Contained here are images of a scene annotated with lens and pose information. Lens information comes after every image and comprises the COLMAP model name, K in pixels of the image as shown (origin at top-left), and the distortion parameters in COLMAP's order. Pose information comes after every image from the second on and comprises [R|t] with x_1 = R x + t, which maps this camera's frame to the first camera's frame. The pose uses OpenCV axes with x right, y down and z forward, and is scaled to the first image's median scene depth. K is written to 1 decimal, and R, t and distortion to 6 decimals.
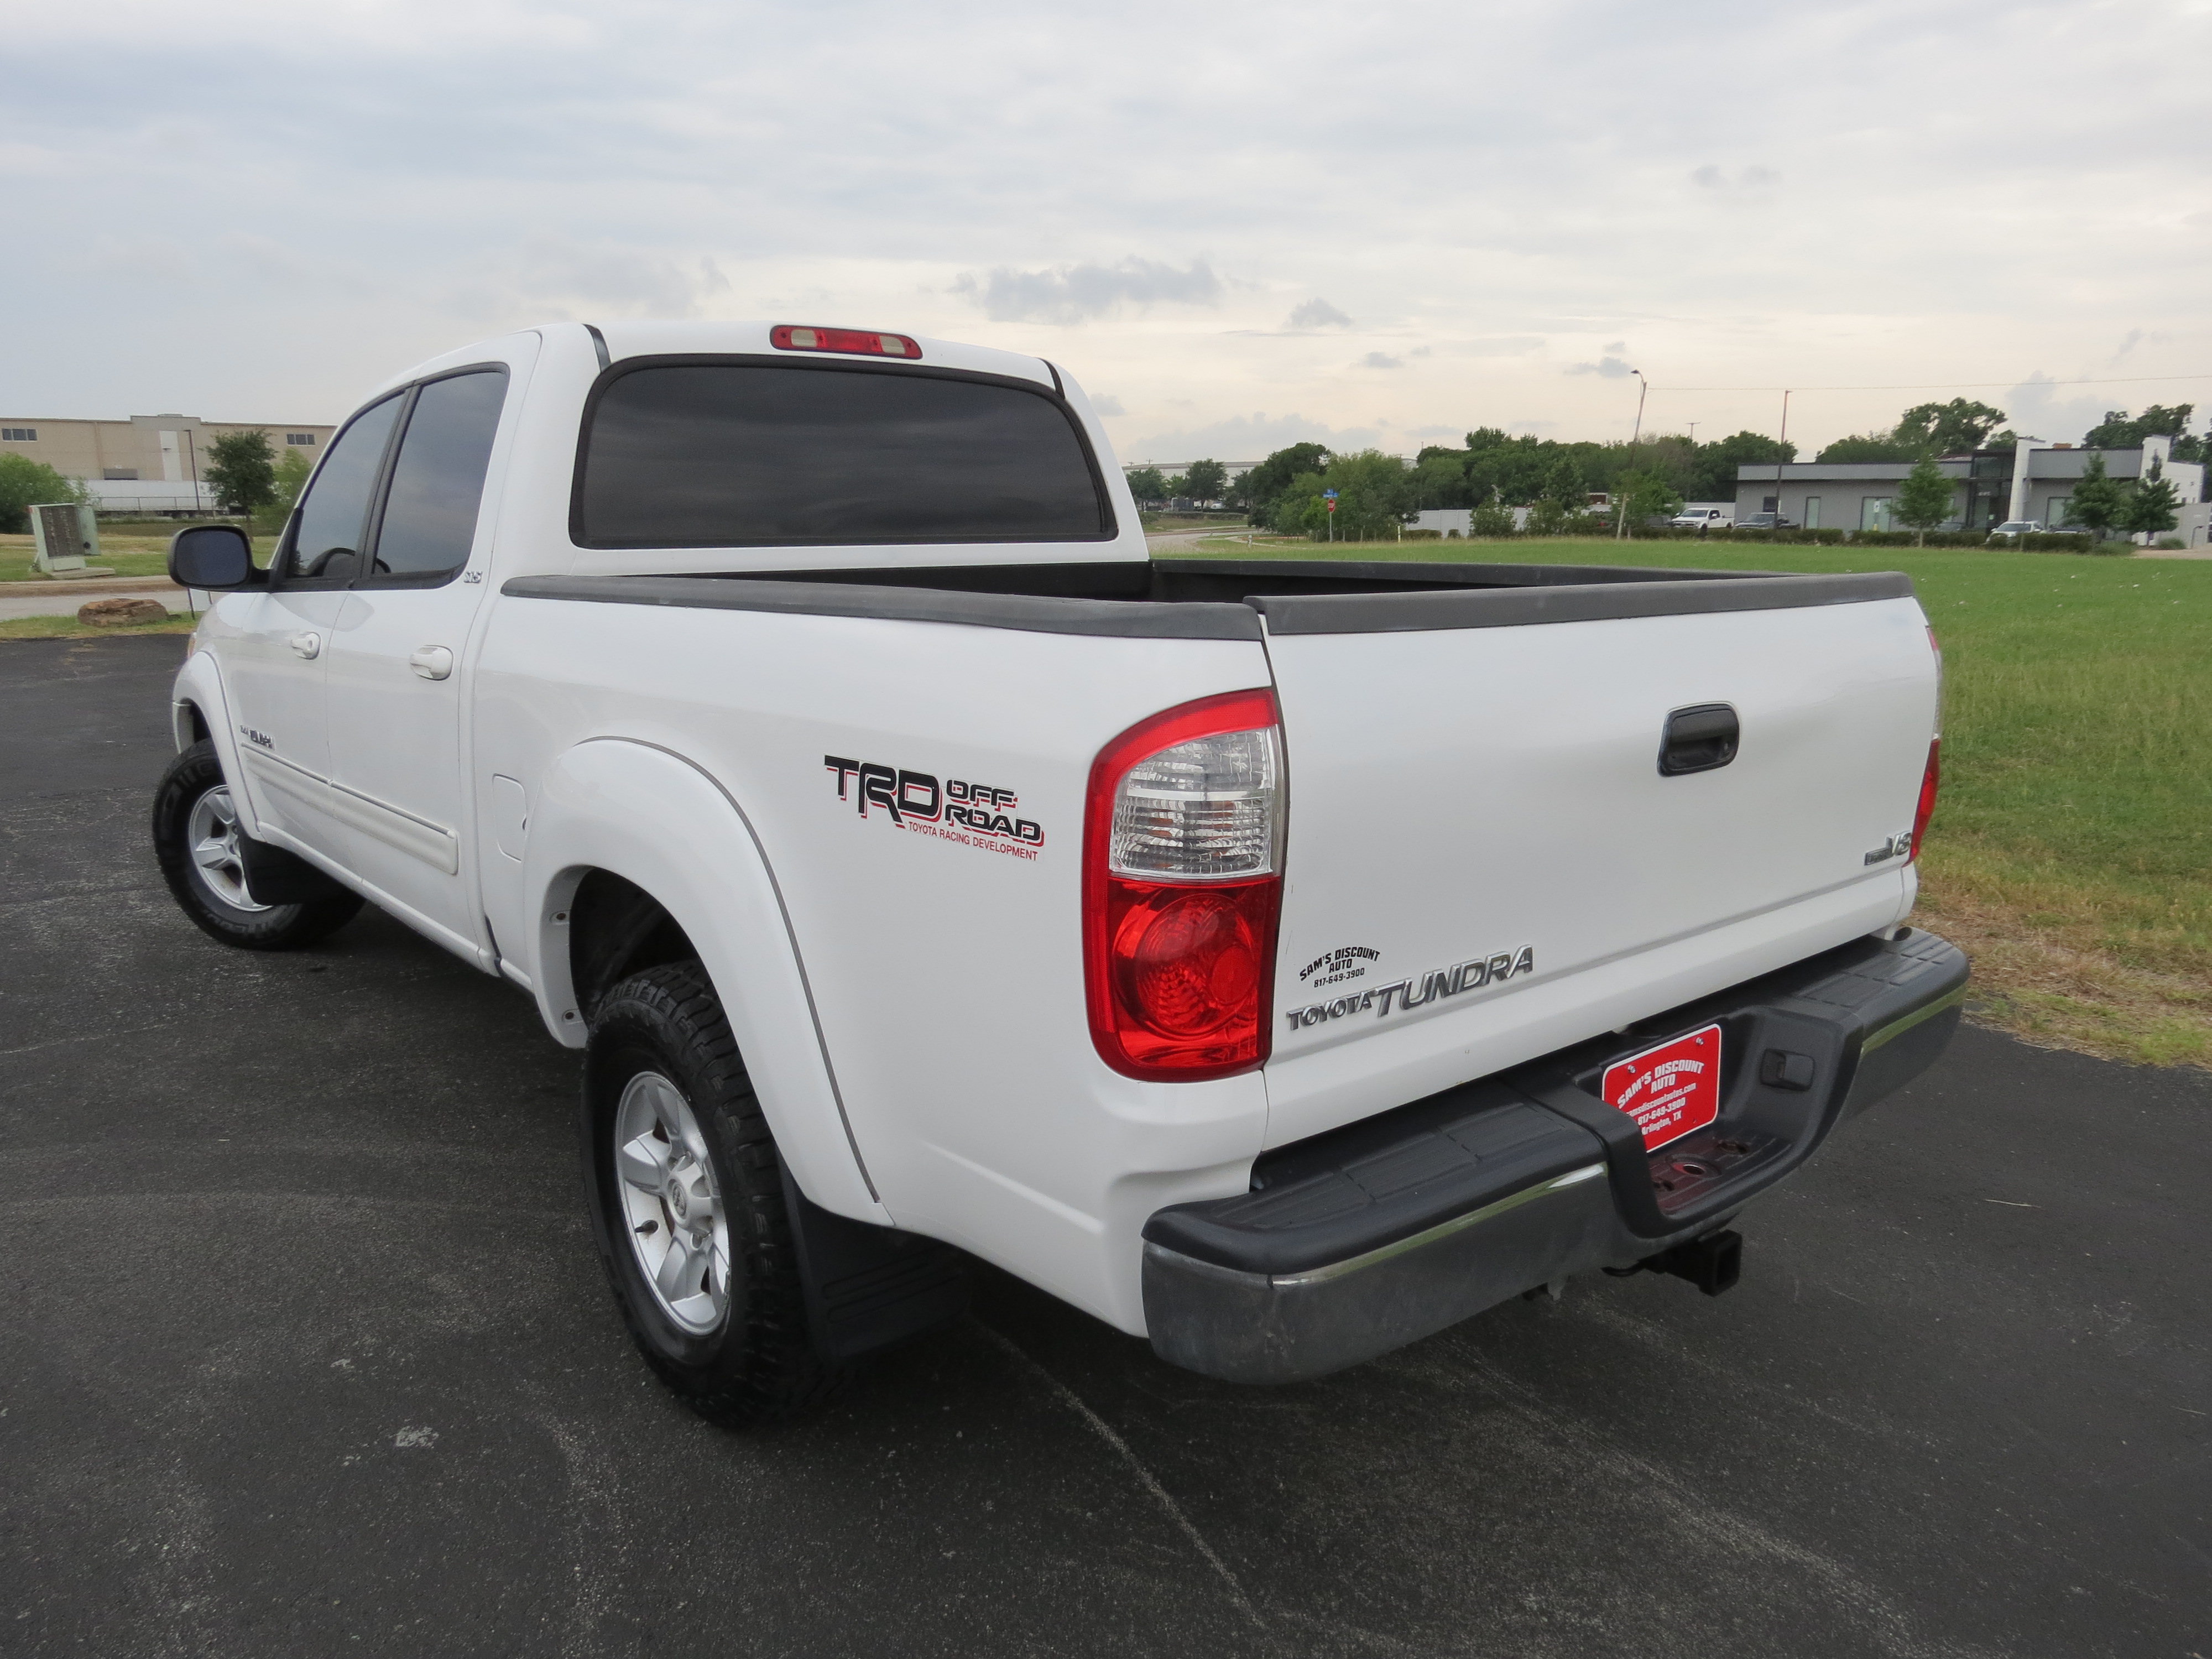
lens RADIAL K [[1571.6, 0, 1113.5], [0, 1571.6, 875.7], [0, 0, 1]] dist [-0.042840, 0.013466]
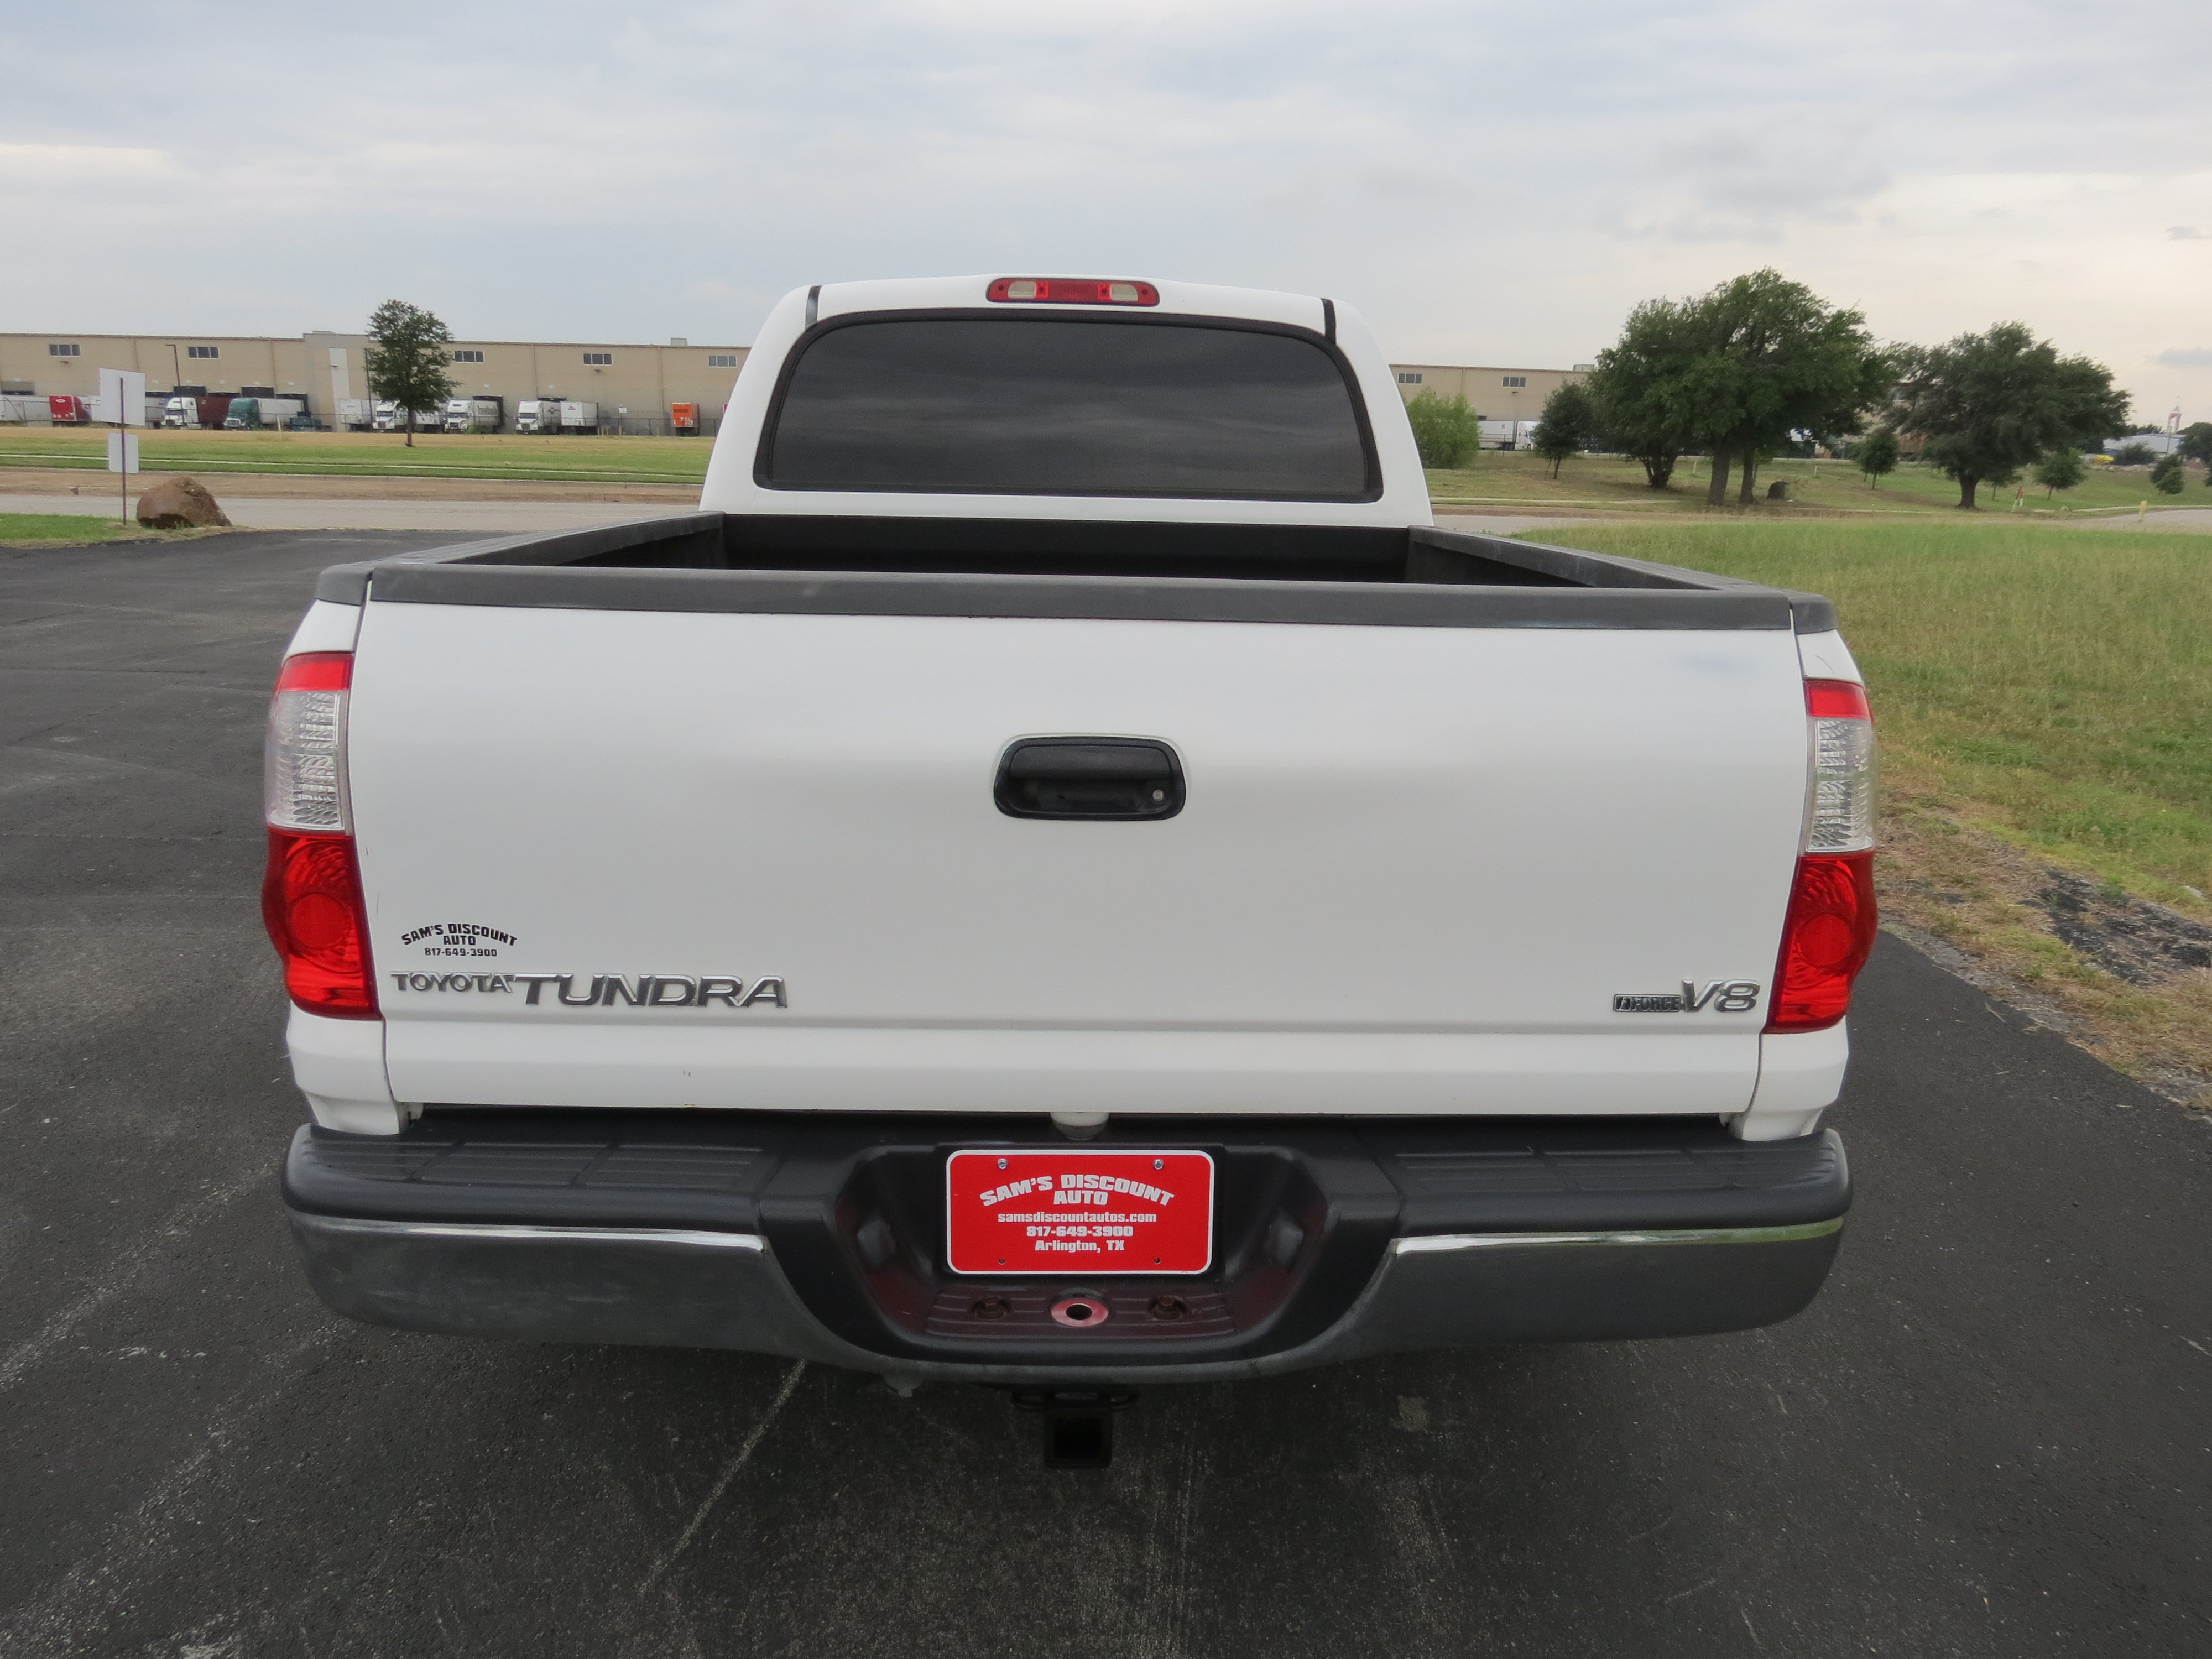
lens RADIAL K [[1571.6, 0, 1117.1], [0, 1571.6, 873.8], [0, 0, 1]] dist [-0.042840, 0.013466]
pose [[0.794704, 0.181948, -0.579086, 0.515280], [-0.162835, 0.982952, 0.085378, -0.067217], [0.584749, 0.026445, 0.810783, 0.220720]]
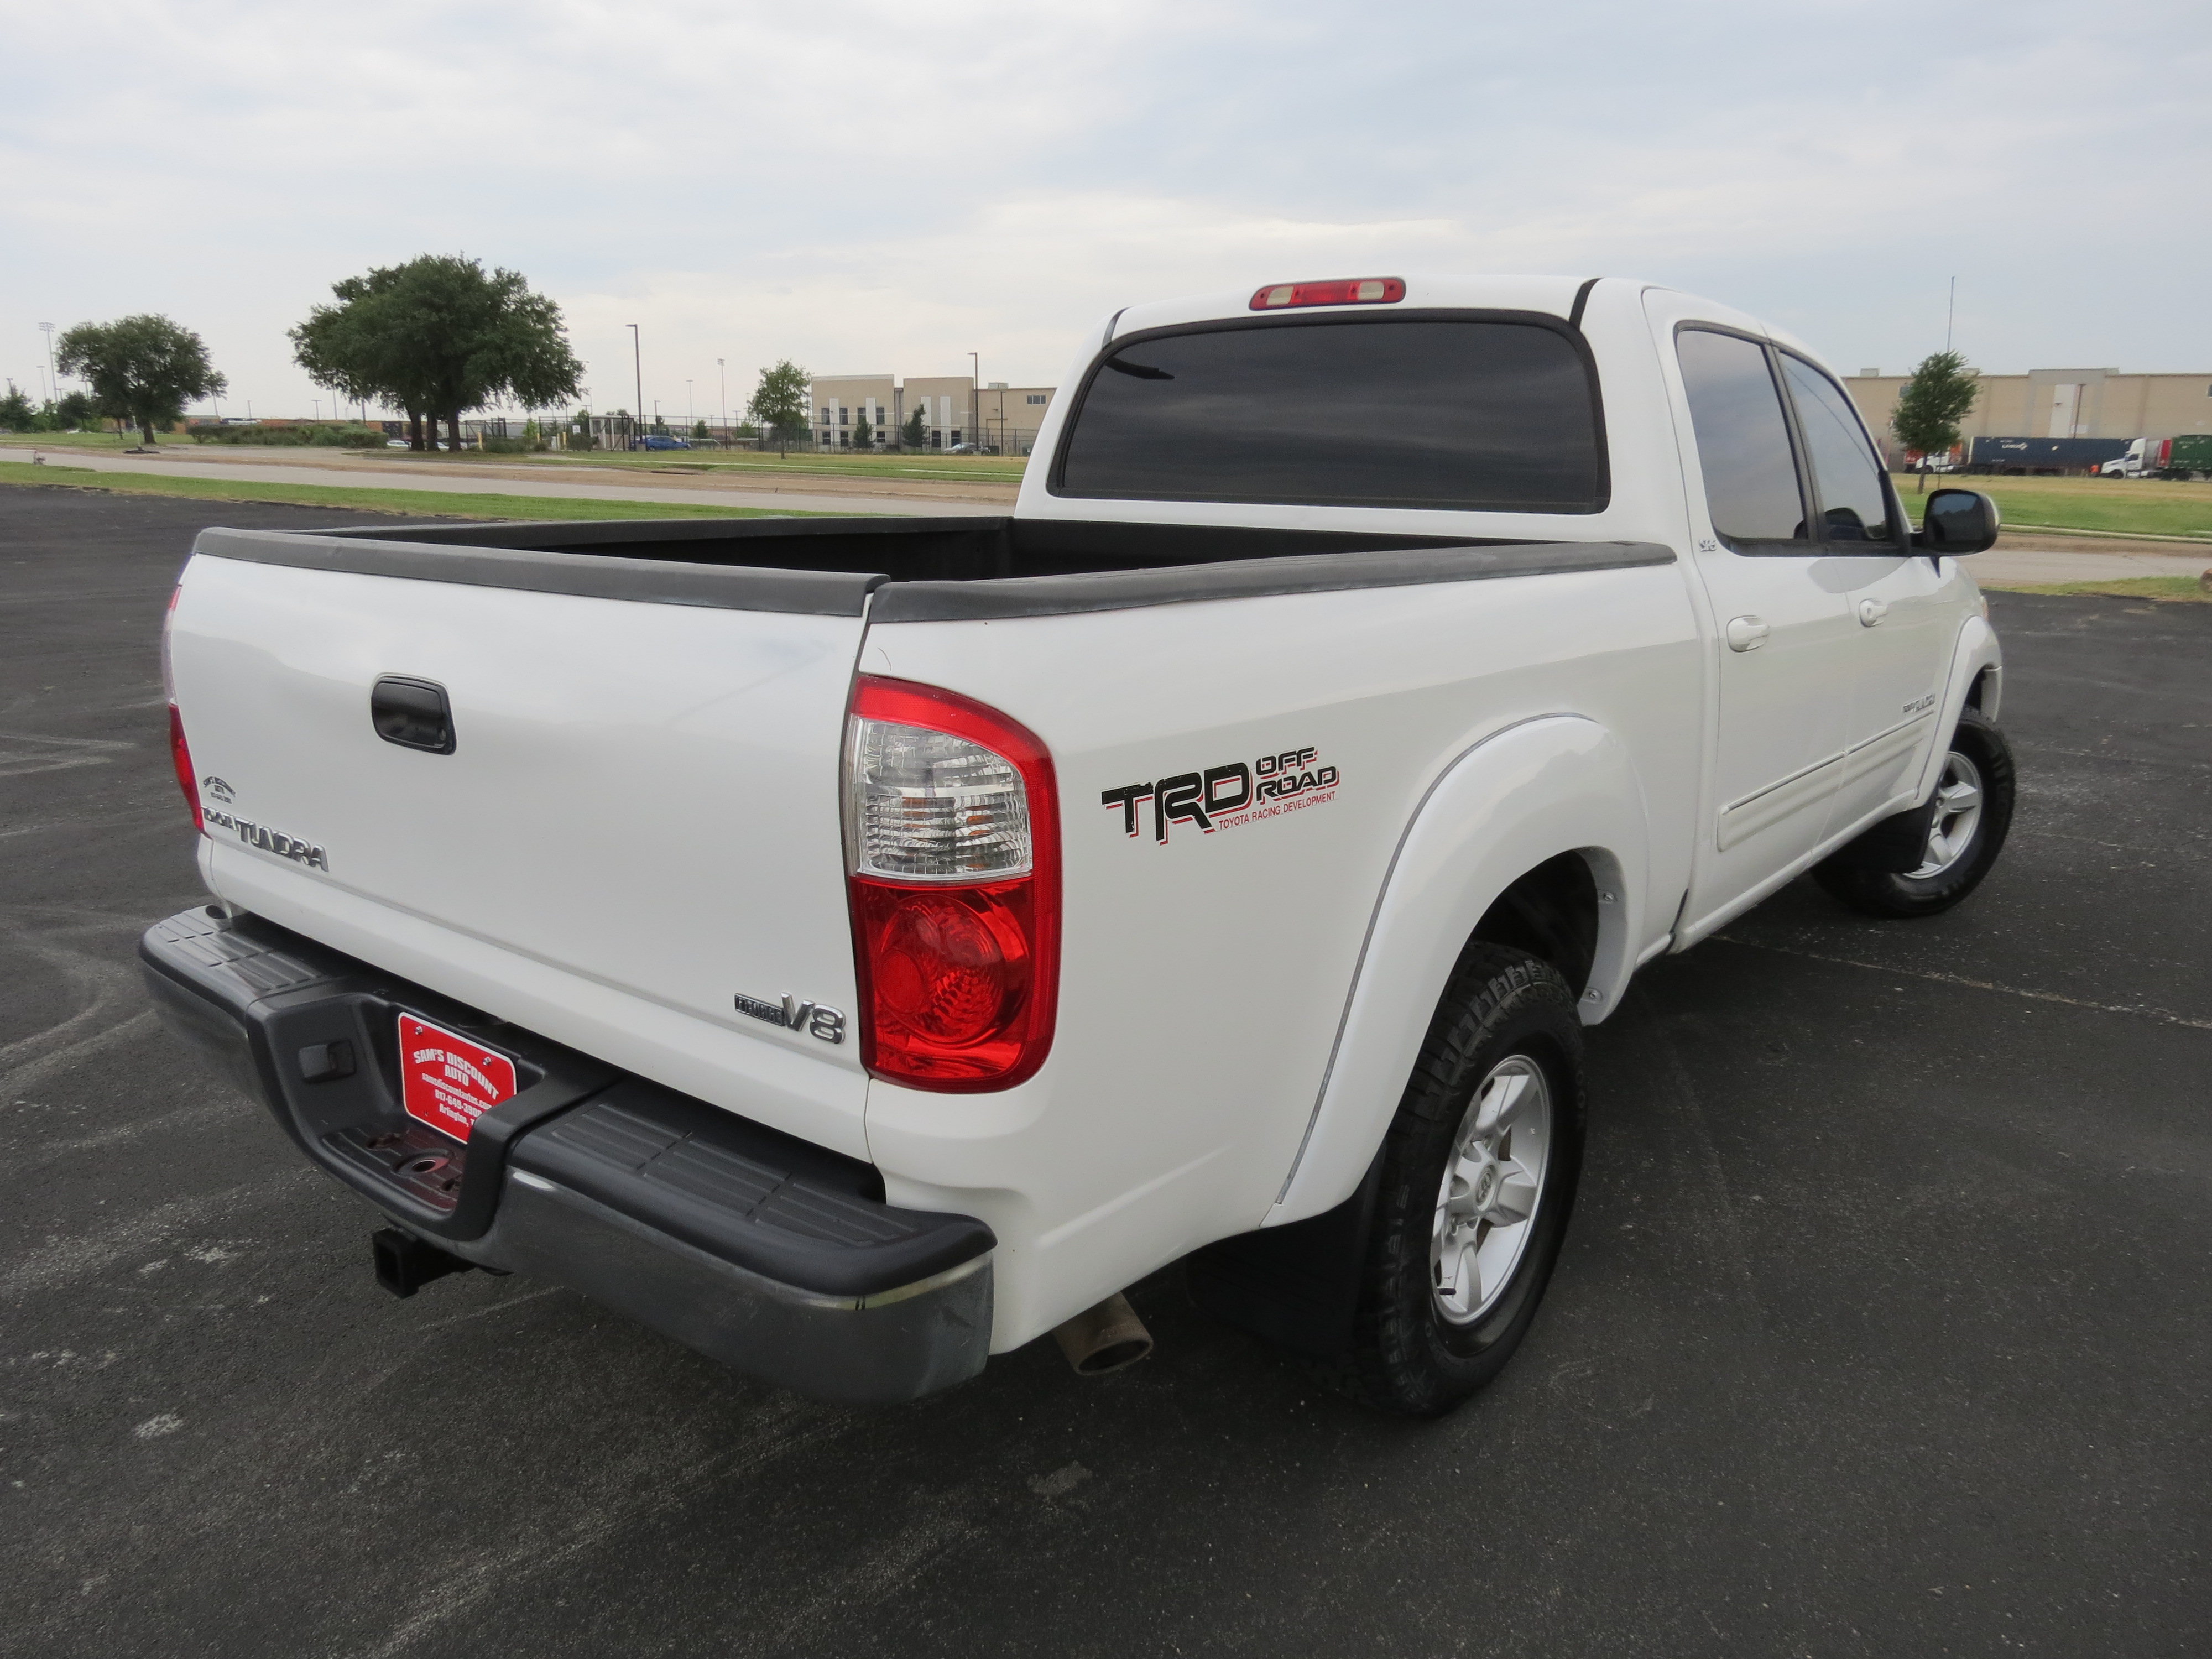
lens RADIAL K [[1571.6, 0, 1116.3], [0, 1571.6, 860.8], [0, 0, 1]] dist [-0.042840, 0.013466]
pose [[0.212671, 0.250600, -0.944442, 0.828882], [-0.235604, 0.951187, 0.199336, -0.175064], [0.948294, 0.180121, 0.261333, 0.707527]]
